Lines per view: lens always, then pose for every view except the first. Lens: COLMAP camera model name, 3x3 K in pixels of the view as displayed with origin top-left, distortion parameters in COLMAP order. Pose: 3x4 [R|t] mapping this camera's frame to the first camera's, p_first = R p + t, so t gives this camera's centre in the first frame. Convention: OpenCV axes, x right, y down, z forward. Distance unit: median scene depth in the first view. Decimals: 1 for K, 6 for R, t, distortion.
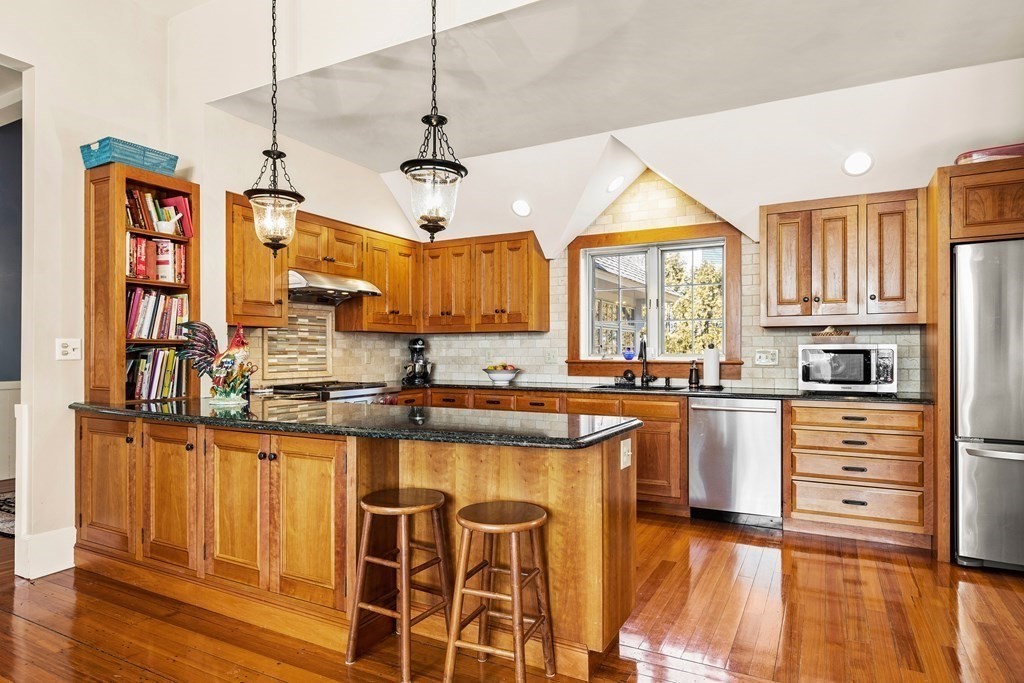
lens RADIAL K [[591.6, 0, 512.7], [0, 591.6, 344.4], [0, 0, 1]] dist [0.000981, 0.000069]
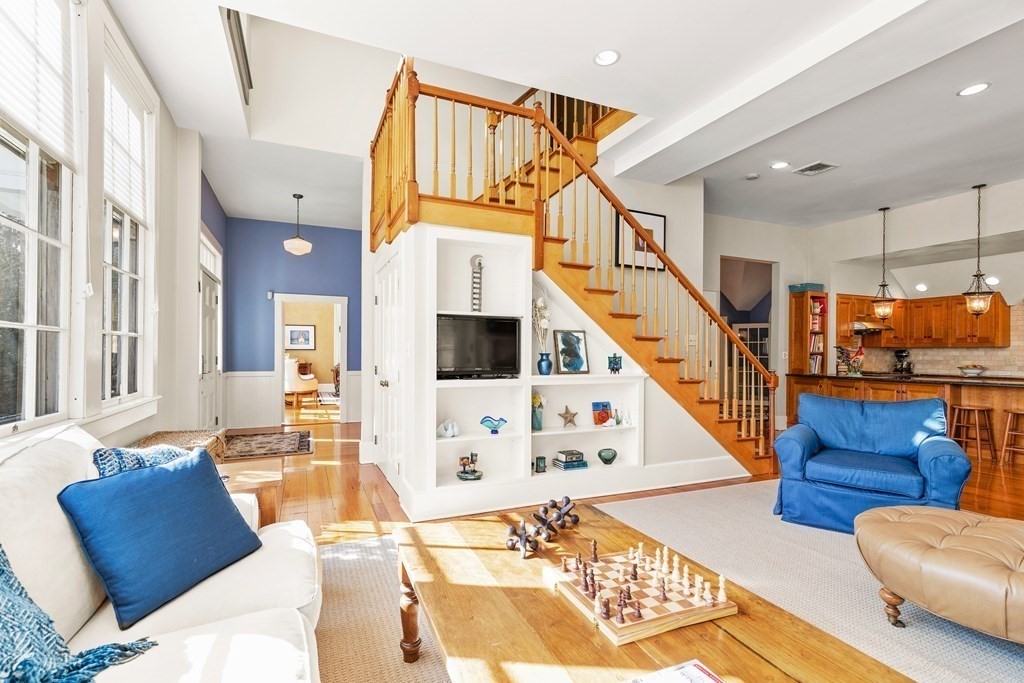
lens RADIAL K [[464.7, 0, 505.6], [0, 464.7, 349.8], [0, 0, 1]] dist [0.001356, 0.000717]
pose [[0.779188, 0.003266, -0.626782, -0.237149], [-0.000723, 0.999990, 0.004313, -0.017287], [0.626790, -0.002907, 0.779183, -1.015975]]
